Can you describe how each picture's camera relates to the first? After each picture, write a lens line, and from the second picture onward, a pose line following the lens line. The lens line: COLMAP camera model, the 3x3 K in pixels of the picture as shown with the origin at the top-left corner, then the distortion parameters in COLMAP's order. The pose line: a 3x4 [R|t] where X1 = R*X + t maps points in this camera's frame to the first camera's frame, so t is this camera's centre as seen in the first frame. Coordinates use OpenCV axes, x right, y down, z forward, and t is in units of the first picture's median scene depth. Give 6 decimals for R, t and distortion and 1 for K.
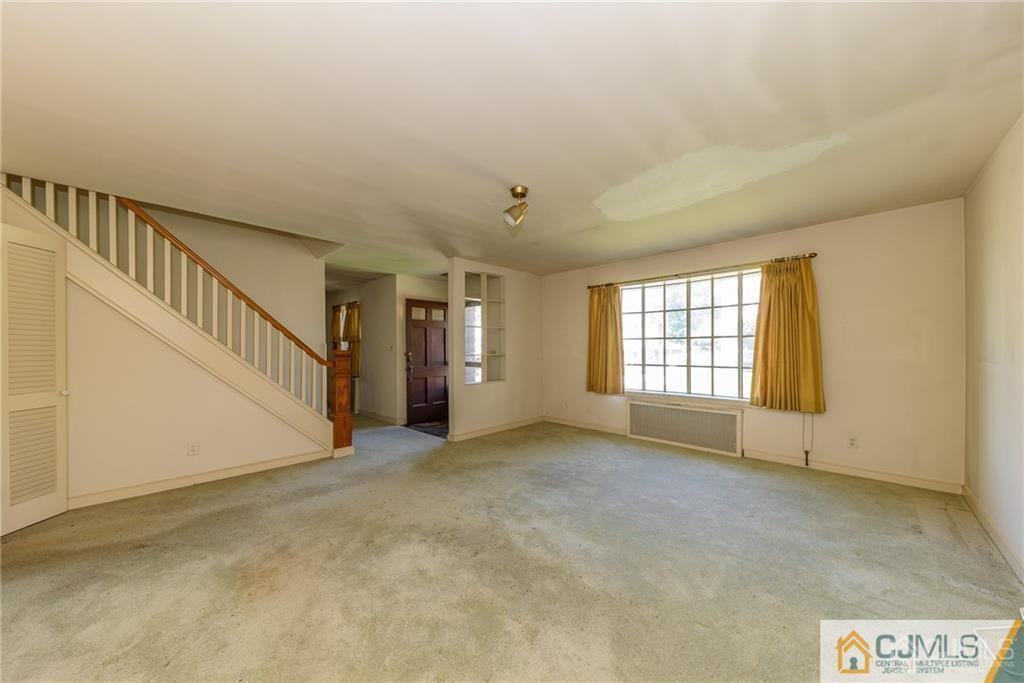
lens RADIAL K [[354.0, 0, 520.3], [0, 354.0, 346.1], [0, 0, 1]] dist [0.008124, 0.000005]
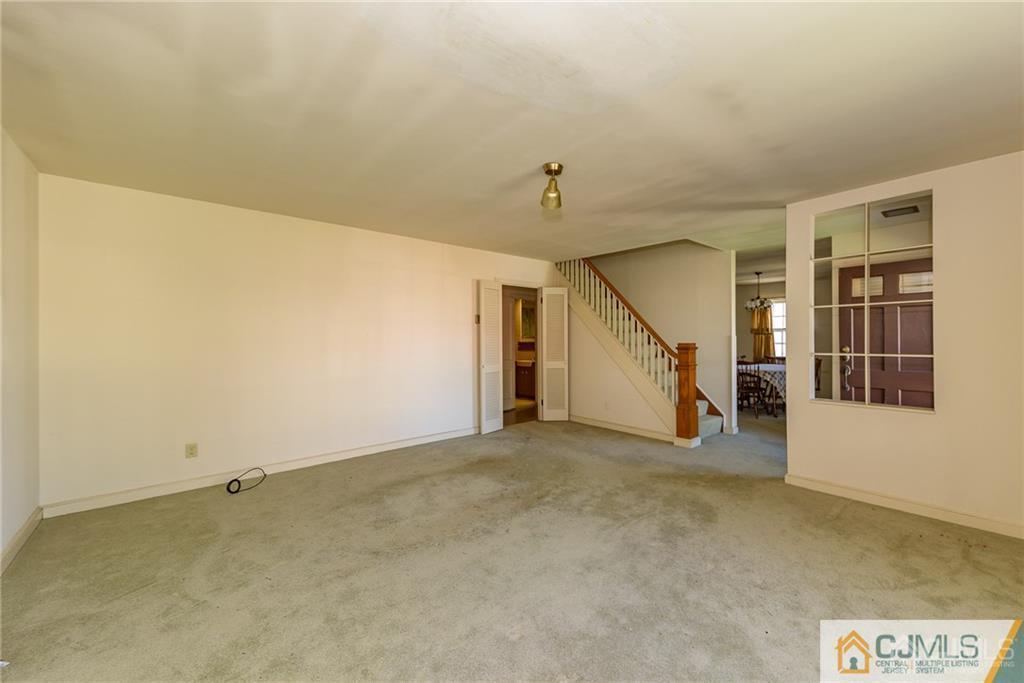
lens RADIAL K [[354.0, 0, 520.3], [0, 354.0, 346.1], [0, 0, 1]] dist [0.008124, 0.000005]
pose [[-0.034074, 0.024204, -0.999126, 0.627672], [0.013234, 0.999630, 0.023765, -0.013626], [0.999332, -0.012412, -0.034382, 0.667286]]
